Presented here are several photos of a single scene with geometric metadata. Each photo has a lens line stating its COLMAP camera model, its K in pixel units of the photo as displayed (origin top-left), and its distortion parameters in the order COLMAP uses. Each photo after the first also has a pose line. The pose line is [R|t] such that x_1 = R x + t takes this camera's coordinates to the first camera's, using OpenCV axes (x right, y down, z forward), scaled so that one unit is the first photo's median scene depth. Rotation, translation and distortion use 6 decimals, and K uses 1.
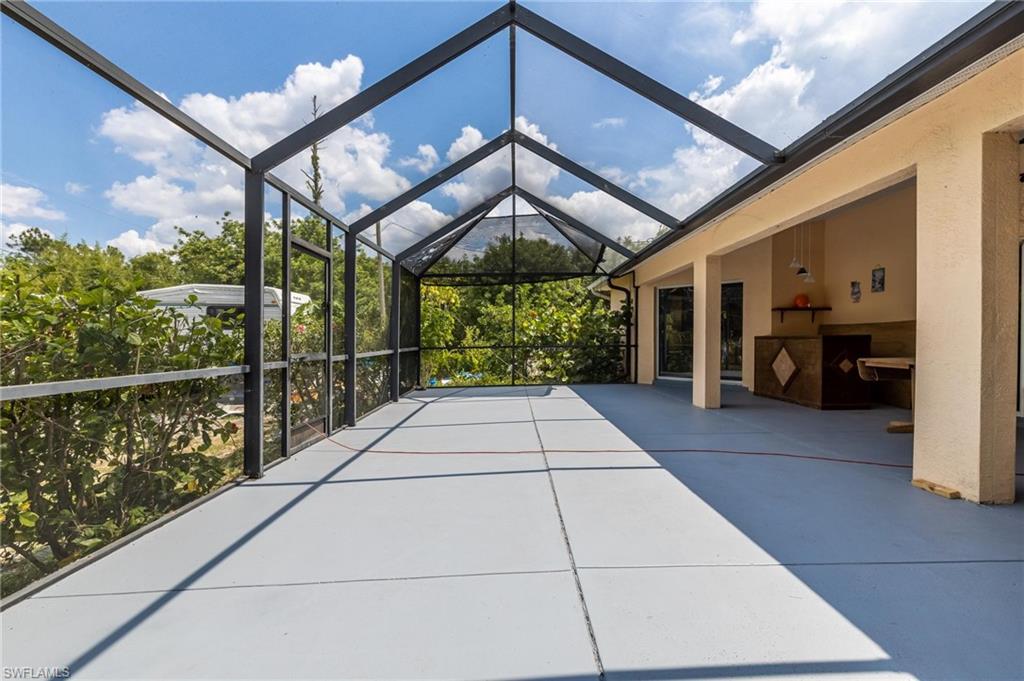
lens RADIAL K [[439.5, 0, 512.5], [0, 439.5, 342.5], [0, 0, 1]] dist [0.000400, -0.000273]
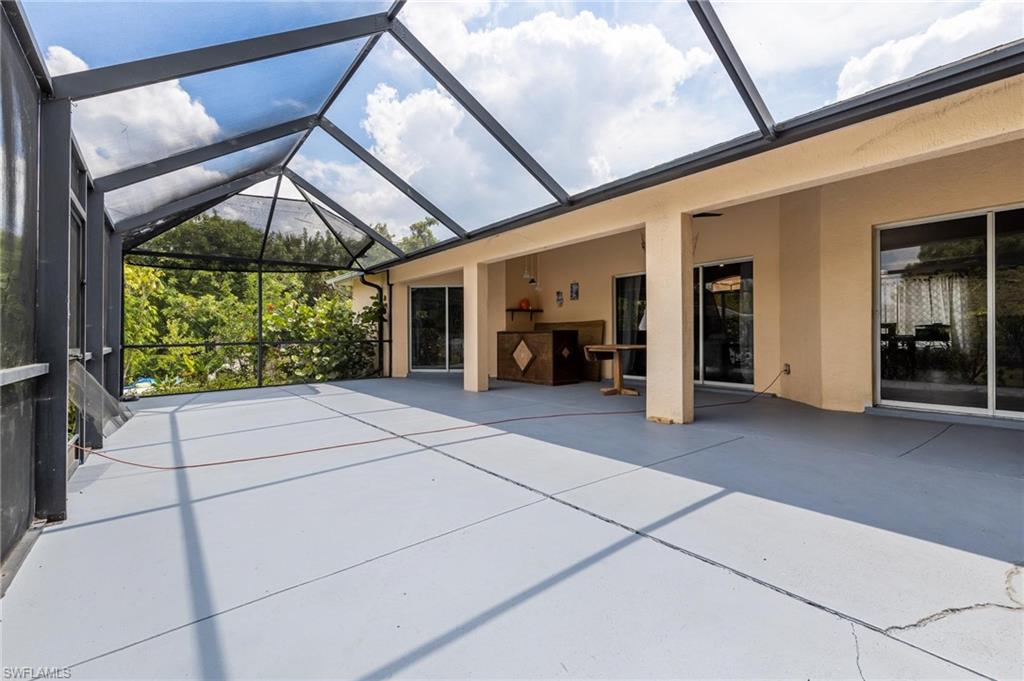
lens RADIAL K [[439.5, 0, 503.9], [0, 439.5, 334.9], [0, 0, 1]] dist [0.000400, -0.000273]
pose [[0.813985, -0.000495, 0.580885, -0.138587], [0.007036, 0.999935, -0.009008, 0.006063], [-0.580843, 0.011420, 0.813936, -0.003075]]
